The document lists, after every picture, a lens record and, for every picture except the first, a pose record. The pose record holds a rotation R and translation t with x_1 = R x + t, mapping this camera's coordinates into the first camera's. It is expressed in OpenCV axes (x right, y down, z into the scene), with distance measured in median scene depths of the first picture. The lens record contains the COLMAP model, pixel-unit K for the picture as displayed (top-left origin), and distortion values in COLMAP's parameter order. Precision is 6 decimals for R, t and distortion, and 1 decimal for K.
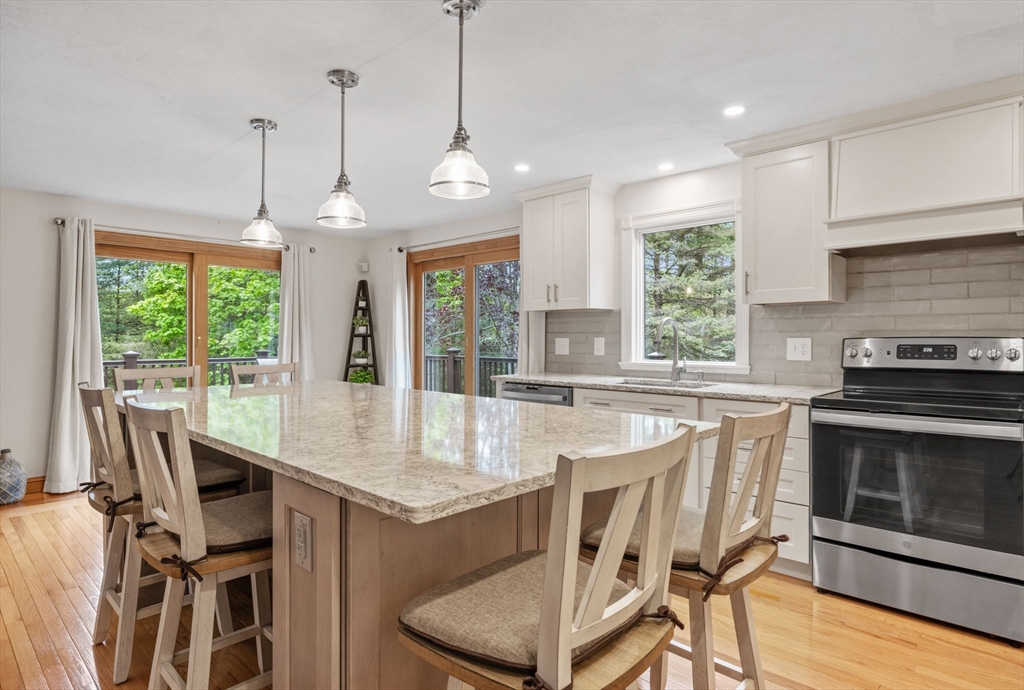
lens RADIAL K [[582.1, 0, 518.1], [0, 582.1, 342.1], [0, 0, 1]] dist [0.002920, 0.000196]
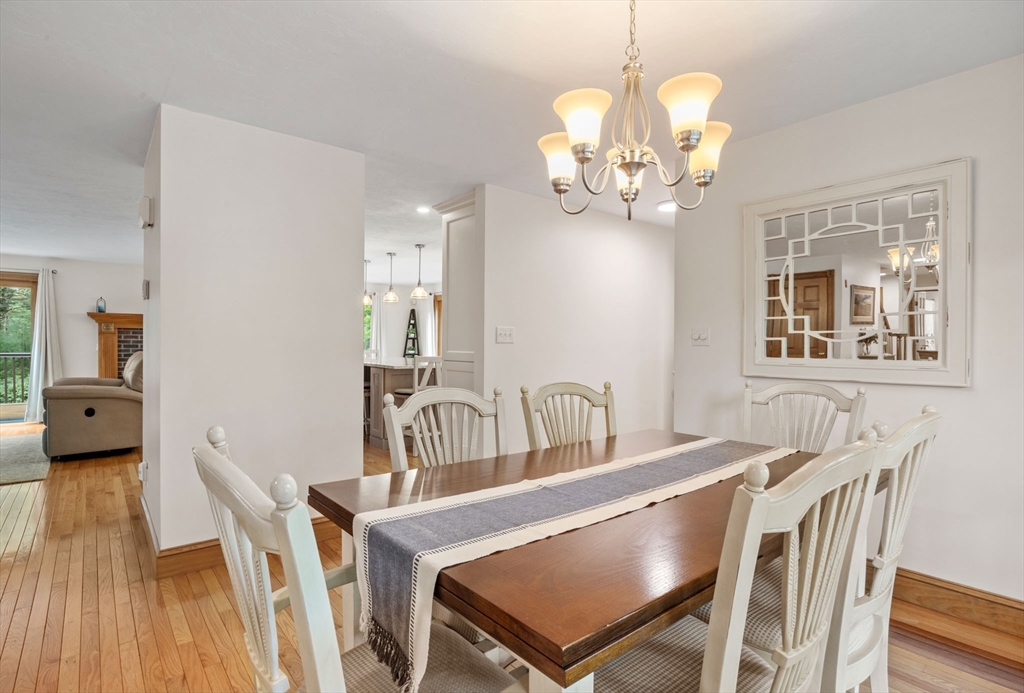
lens RADIAL K [[524.8, 0, 504.3], [0, 524.8, 339.5], [0, 0, 1]] dist [0.002378, -0.000189]
pose [[0.990605, 0.001880, -0.136740, 0.282116], [-0.002866, 0.999971, -0.007012, 0.003274], [0.136723, 0.007338, 0.990582, -0.696178]]
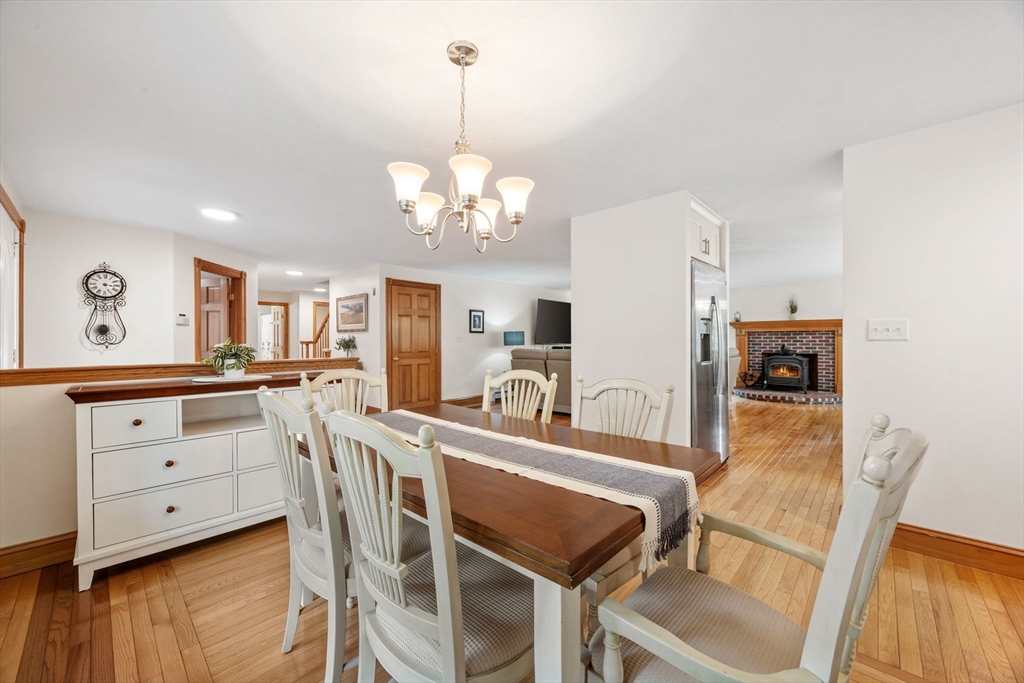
lens RADIAL K [[400.2, 0, 514.6], [0, 400.2, 345.5], [0, 0, 1]] dist [-0.001222, 0.000143]
pose [[0.017877, 0.007550, -0.999812, 0.601143], [0.005494, 0.999956, 0.007649, 0.002088], [0.999825, -0.005629, 0.017834, -0.399090]]
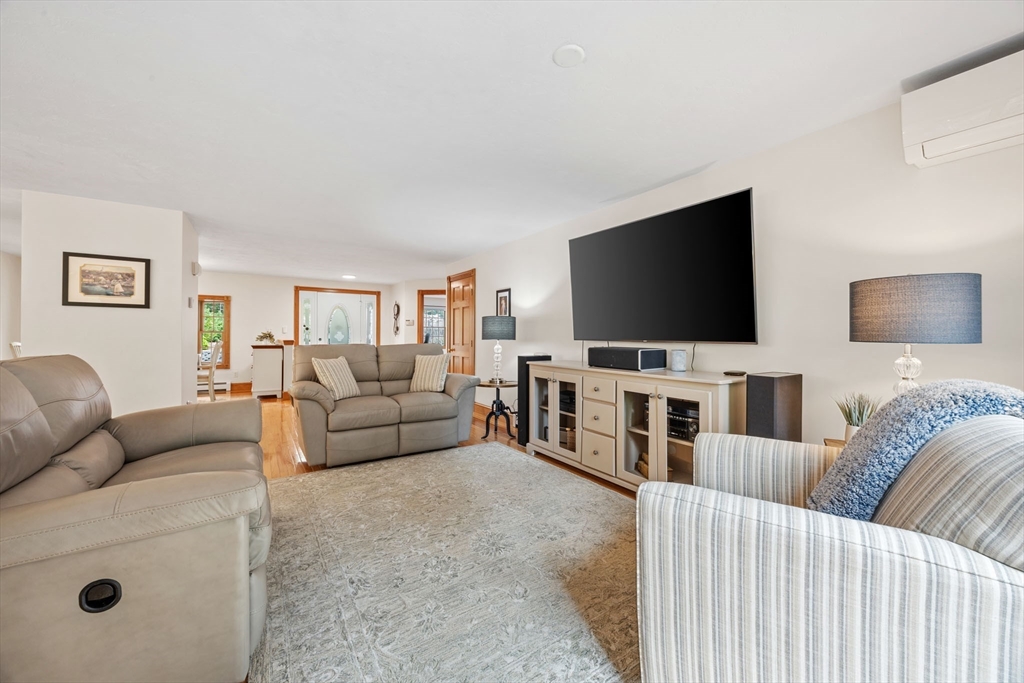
lens RADIAL K [[400.2, 0, 515.5], [0, 400.2, 333.3], [0, 0, 1]] dist [-0.001222, 0.000143]
pose [[-0.974842, -0.009940, 0.222674, -0.909199], [-0.012082, 0.999893, -0.008260, 0.004731], [-0.222568, -0.010743, -0.974858, 0.378274]]
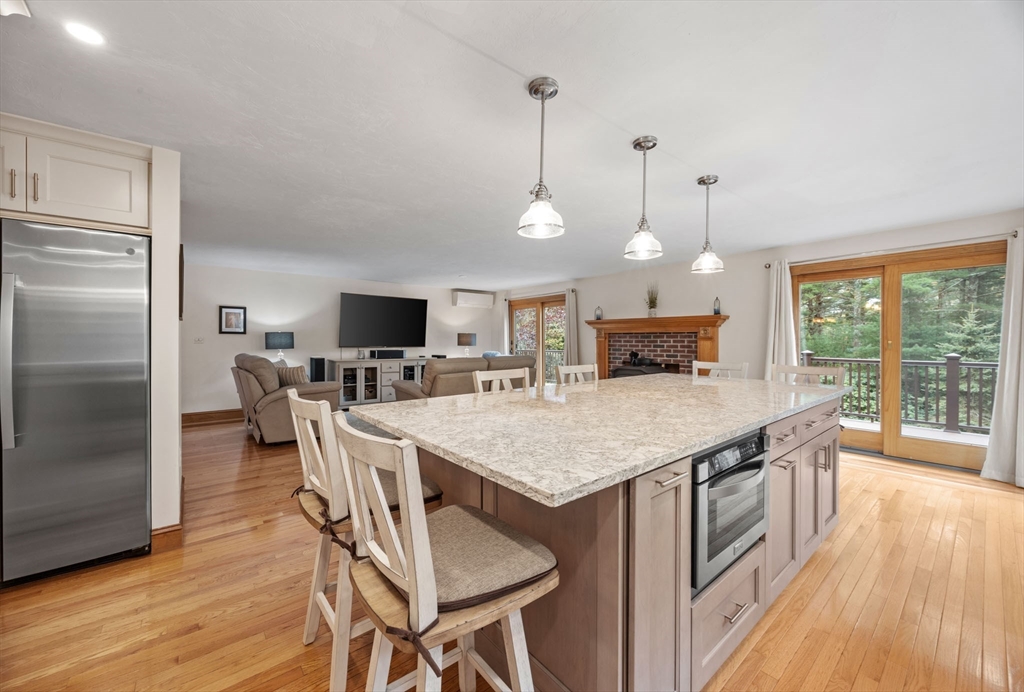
lens RADIAL K [[399.7, 0, 499.7], [0, 399.7, 338.6], [0, 0, 1]] dist [0.001743, 0.000155]
pose [[-0.128250, -0.009832, -0.991693, 0.280940], [-0.000652, 0.999951, -0.009830, -0.006241], [0.991742, -0.000614, -0.128250, 0.342060]]
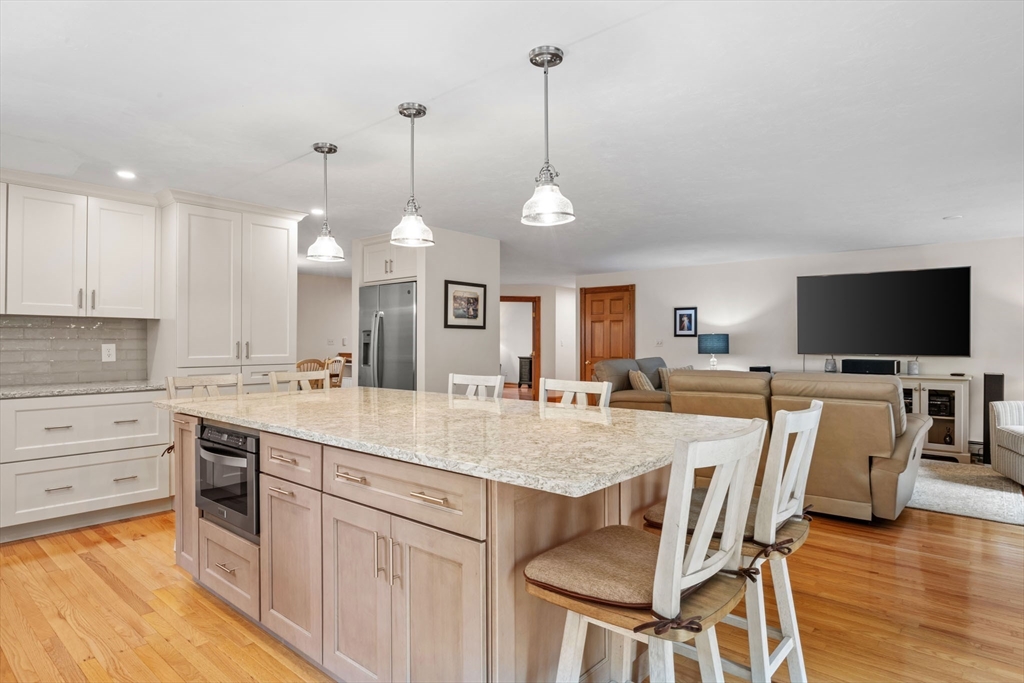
lens RADIAL K [[569.3, 0, 517.3], [0, 569.3, 341.8], [0, 0, 1]] dist [0.013133, 0.002113]
pose [[-0.998597, -0.006965, -0.052485, -0.187753], [-0.006756, 0.999969, -0.004150, -0.007763], [0.052512, -0.003789, -0.998613, 0.899110]]
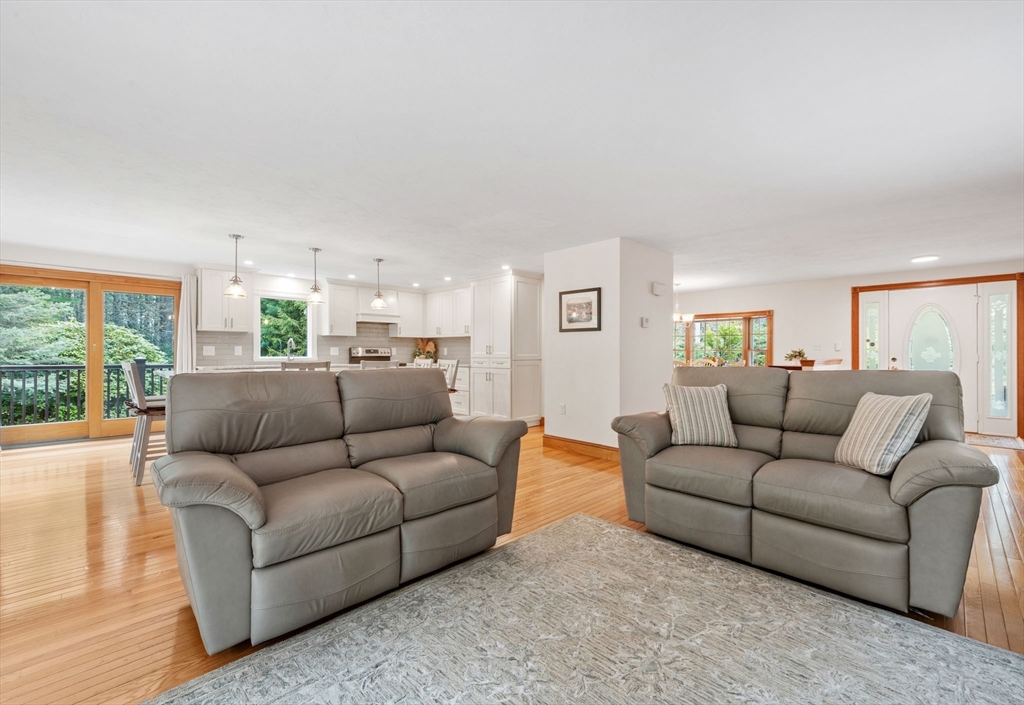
lens RADIAL K [[427.3, 0, 520.4], [0, 427.3, 354.2], [0, 0, 1]] dist [0.005328, 0.000026]
pose [[0.023604, -0.009372, 0.999677, -0.978398], [-0.002714, 0.999952, 0.009439, 0.002666], [-0.999718, -0.002935, 0.023577, 0.006555]]
